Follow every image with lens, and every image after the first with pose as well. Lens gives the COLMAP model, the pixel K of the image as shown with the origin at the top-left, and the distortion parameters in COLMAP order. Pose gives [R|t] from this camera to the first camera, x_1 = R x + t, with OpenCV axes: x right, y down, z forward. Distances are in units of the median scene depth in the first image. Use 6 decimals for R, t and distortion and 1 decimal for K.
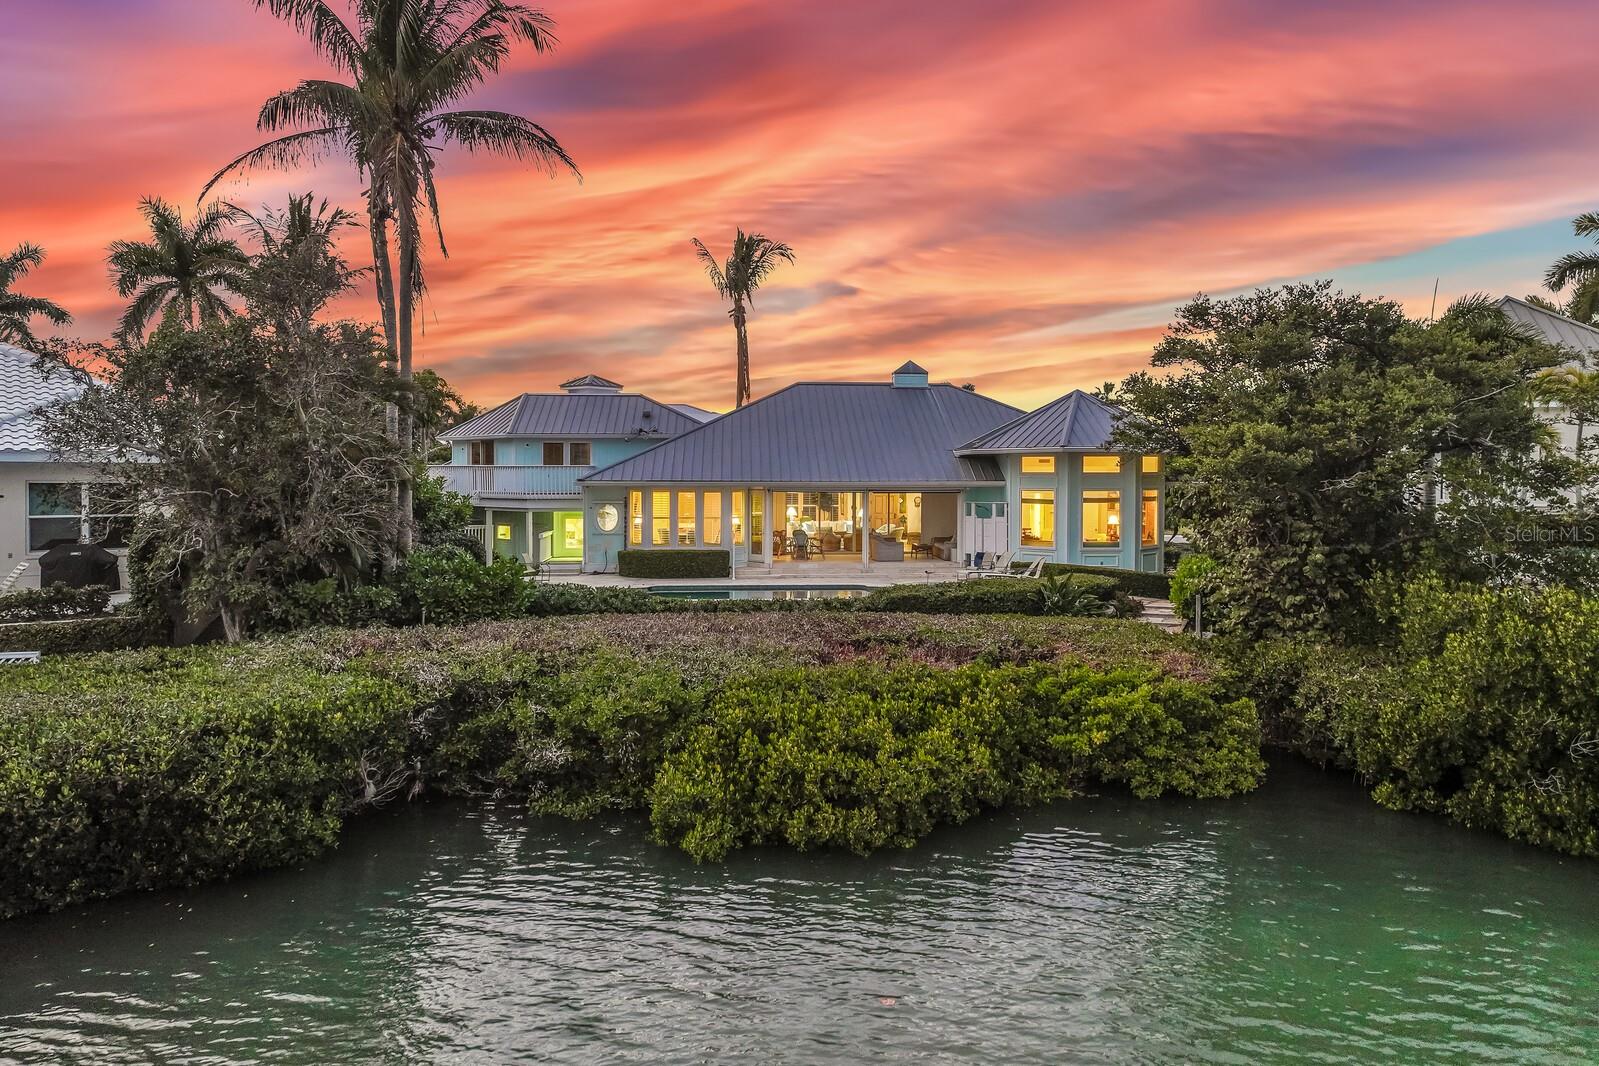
lens RADIAL K [[1309.7, 0, 799.5], [0, 1309.7, 533.0], [0, 0, 1]] dist [-0.007839, -0.004571]
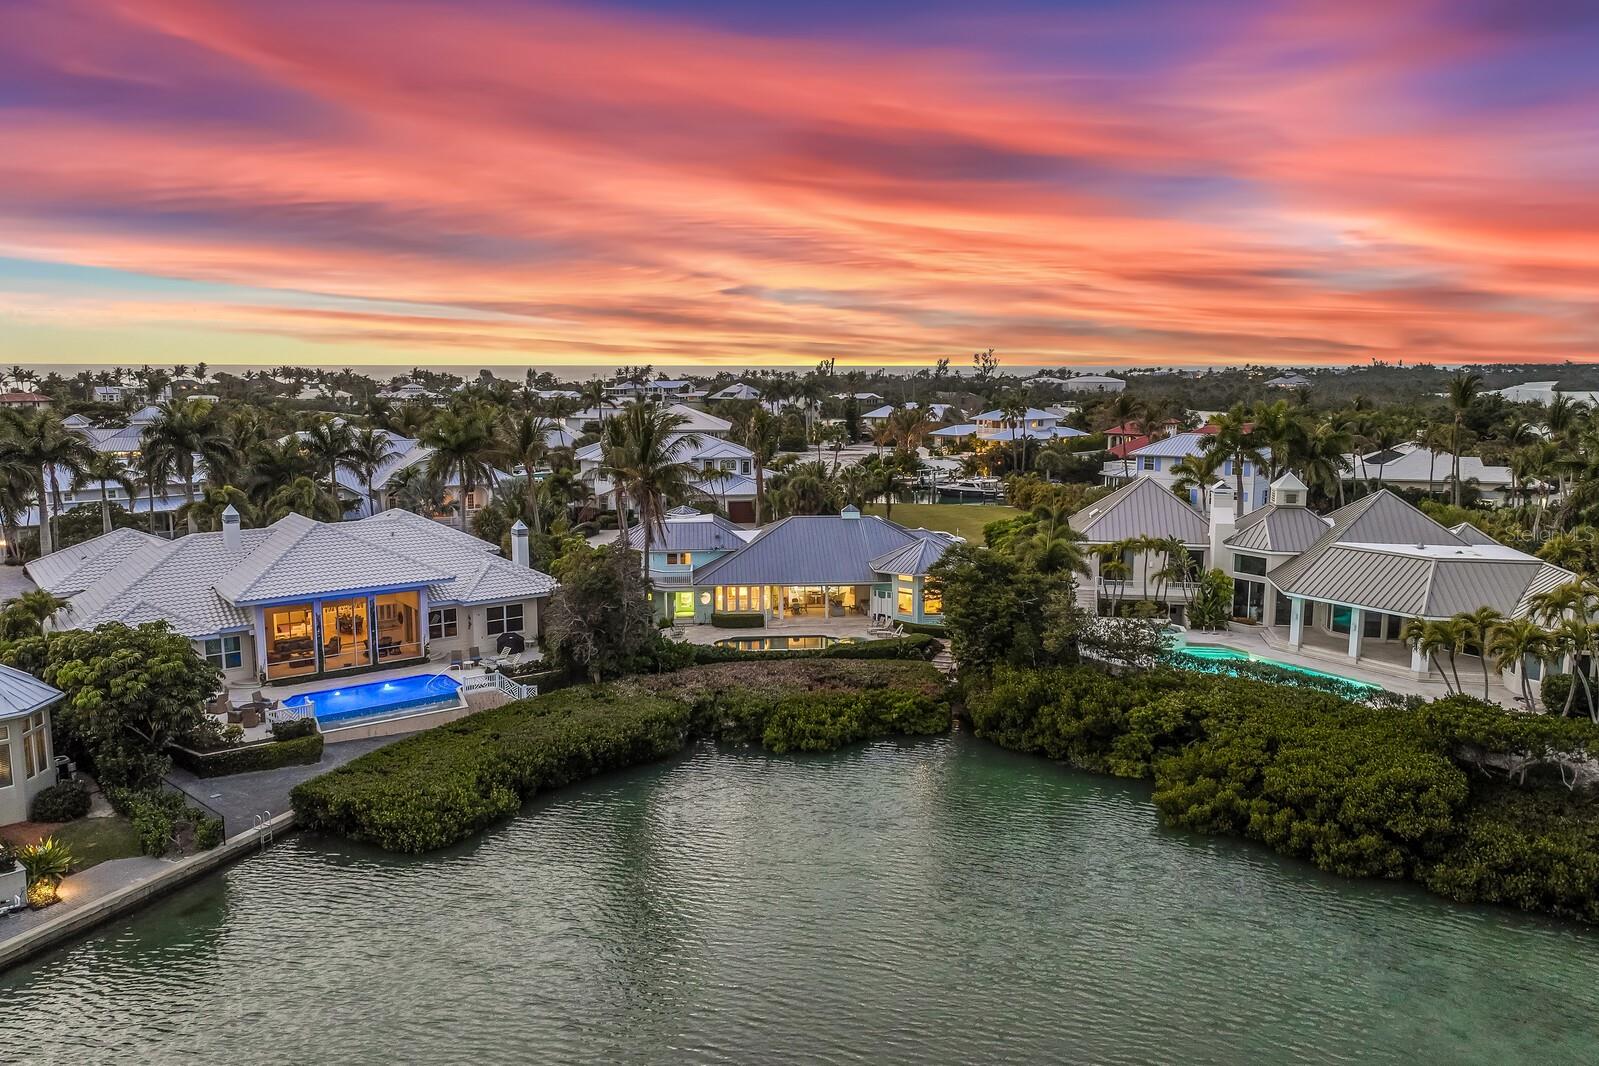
lens RADIAL K [[1309.7, 0, 799.5], [0, 1309.7, 533.0], [0, 0, 1]] dist [-0.007839, -0.004571]
pose [[0.999808, -0.006881, 0.018333, -0.058327], [0.005545, 0.997393, 0.071941, -0.480046], [-0.018780, -0.071826, 0.997240, -1.989310]]
